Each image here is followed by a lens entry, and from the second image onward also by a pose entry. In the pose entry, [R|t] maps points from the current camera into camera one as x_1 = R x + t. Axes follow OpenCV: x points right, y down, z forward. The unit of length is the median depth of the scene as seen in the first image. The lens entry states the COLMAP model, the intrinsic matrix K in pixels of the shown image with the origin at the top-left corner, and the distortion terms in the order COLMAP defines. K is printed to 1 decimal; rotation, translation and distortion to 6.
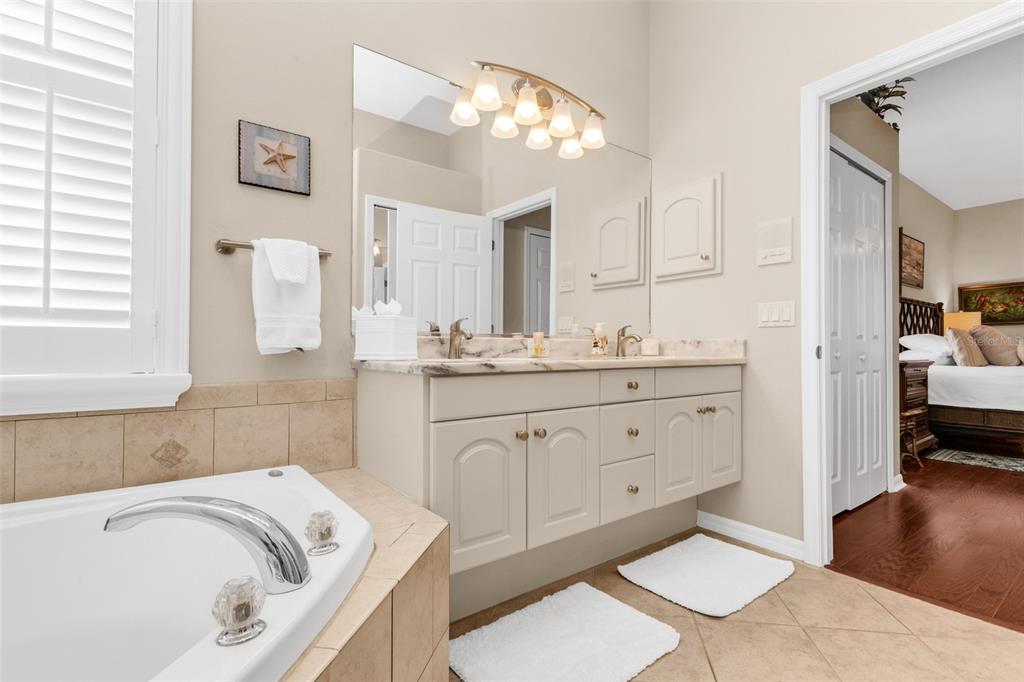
lens RADIAL K [[477.9, 0, 512.0], [0, 477.9, 343.3], [0, 0, 1]] dist [0.000126, 0.000005]
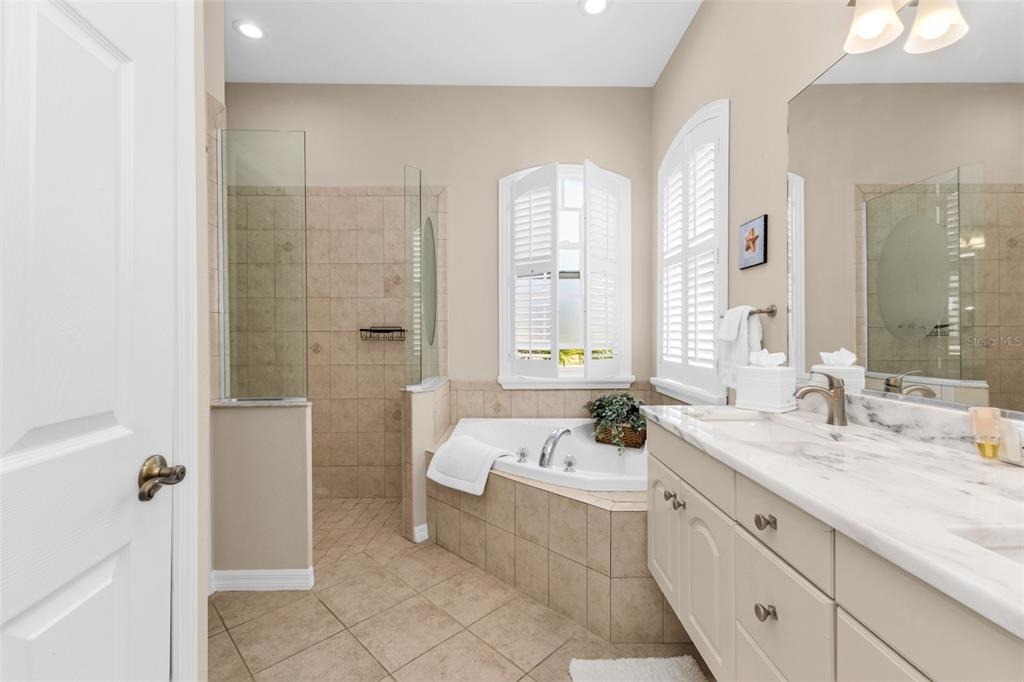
lens RADIAL K [[442.9, 0, 511.5], [0, 442.9, 339.1], [0, 0, 1]] dist [0.000405, -0.000459]
pose [[-0.585217, 0.001121, -0.810876, 0.709986], [0.007894, 0.999960, -0.004314, -0.097627], [0.810838, -0.008926, -0.585202, 0.936801]]
